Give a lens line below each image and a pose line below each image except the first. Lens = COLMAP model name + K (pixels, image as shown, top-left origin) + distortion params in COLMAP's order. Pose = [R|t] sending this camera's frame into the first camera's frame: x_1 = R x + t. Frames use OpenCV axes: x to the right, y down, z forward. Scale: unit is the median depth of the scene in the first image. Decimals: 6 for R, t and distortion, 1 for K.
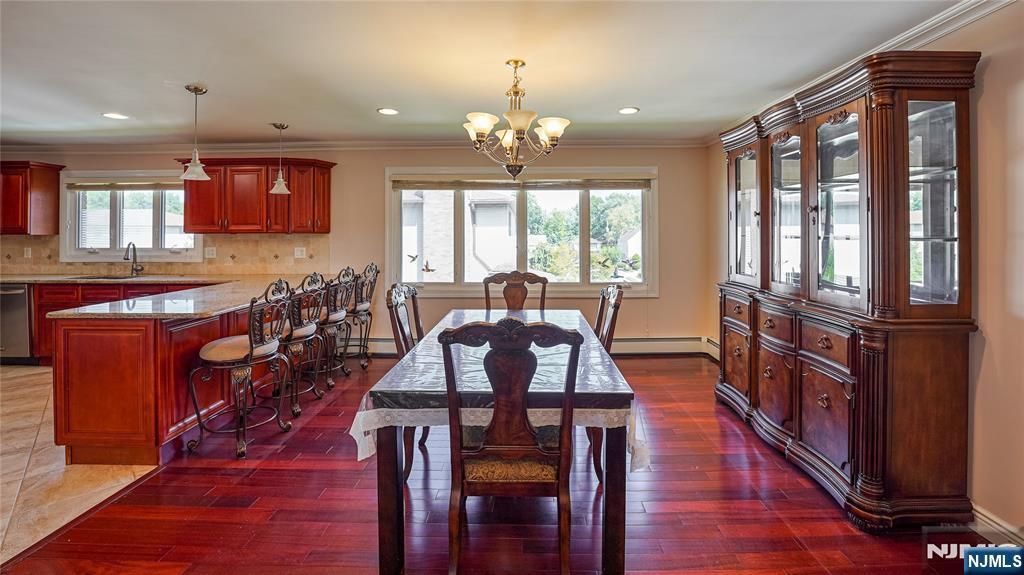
lens RADIAL K [[439.7, 0, 512.8], [0, 439.7, 241.3], [0, 0, 1]] dist [-0.026525, 0.000040]
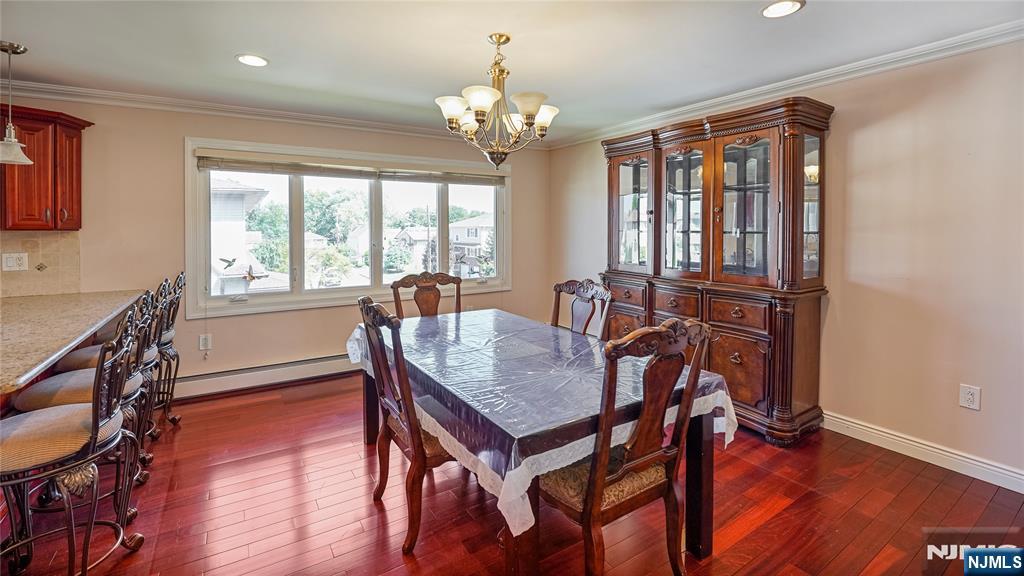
lens RADIAL K [[439.7, 0, 512.8], [0, 439.7, 241.8], [0, 0, 1]] dist [-0.026525, 0.000040]
pose [[0.833840, -0.017164, 0.551739, -0.374344], [0.011500, 0.999840, 0.013724, -0.003180], [-0.551886, -0.005098, 0.833904, 0.190713]]
